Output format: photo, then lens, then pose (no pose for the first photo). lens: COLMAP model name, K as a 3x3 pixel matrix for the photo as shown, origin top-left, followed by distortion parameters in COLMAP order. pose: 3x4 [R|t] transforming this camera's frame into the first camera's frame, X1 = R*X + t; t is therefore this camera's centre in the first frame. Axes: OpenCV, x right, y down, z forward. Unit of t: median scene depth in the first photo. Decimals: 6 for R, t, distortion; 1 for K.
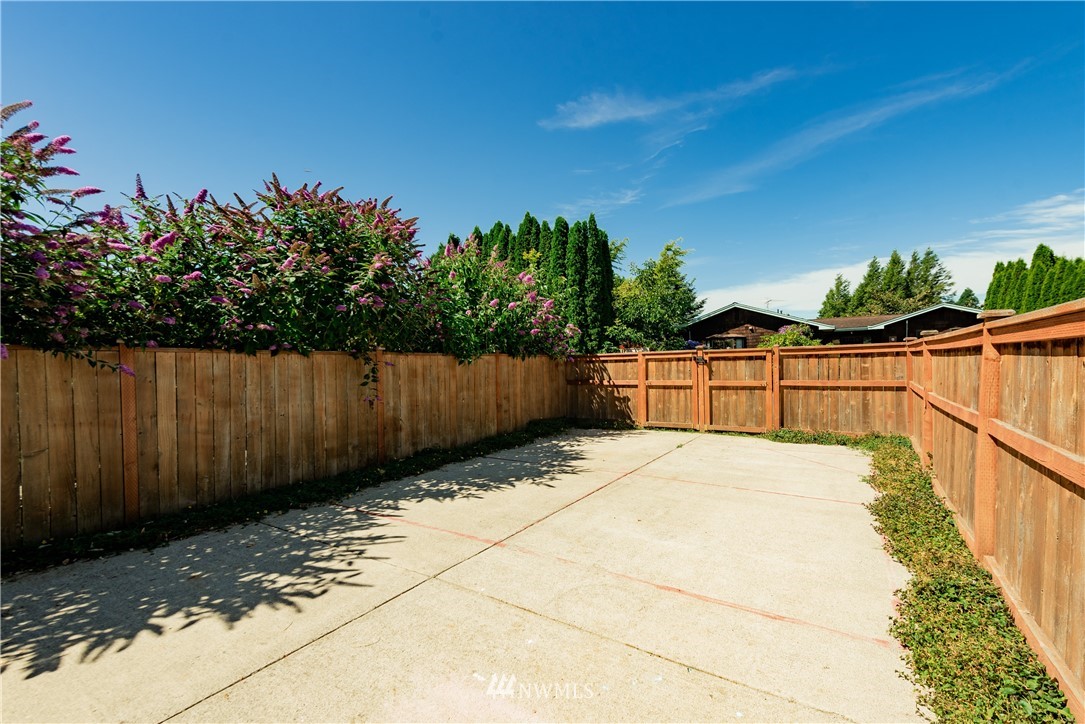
lens RADIAL K [[459.7, 0, 542.5], [0, 459.7, 362.0], [0, 0, 1]] dist [0.000660, 0.000075]
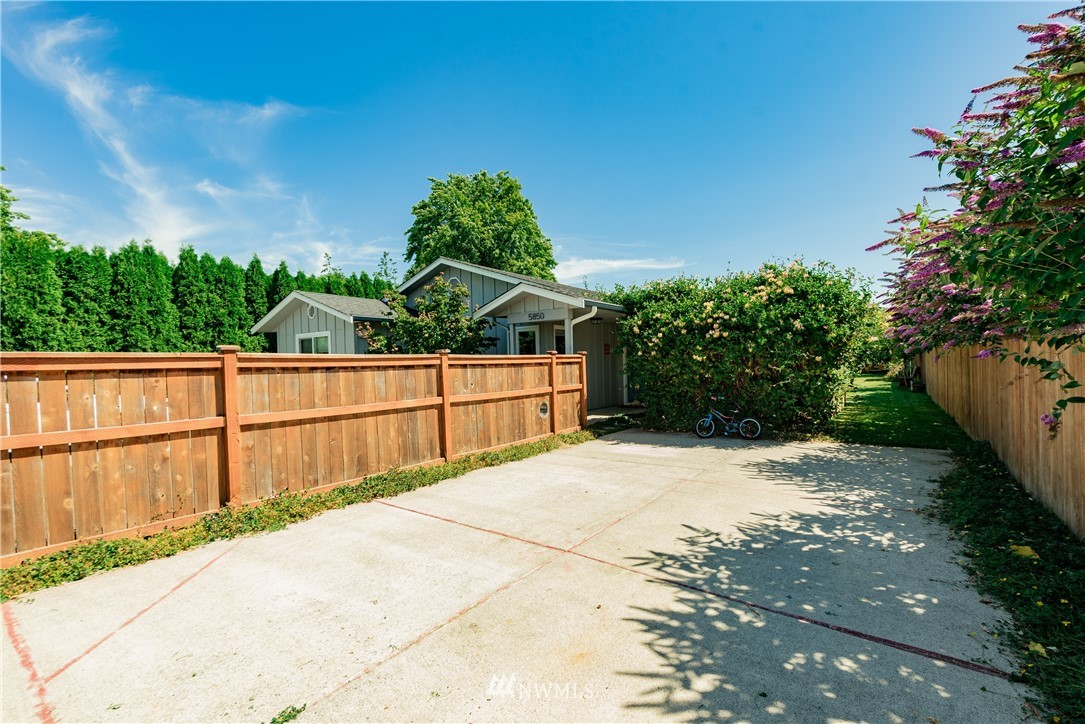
lens RADIAL K [[459.7, 0, 542.5], [0, 459.7, 362.0], [0, 0, 1]] dist [0.000660, 0.000075]
pose [[-0.997500, 0.039616, 0.058526, 0.198568], [0.039023, 0.999175, -0.011234, 0.000679], [-0.058922, -0.008922, -0.998223, 1.843242]]
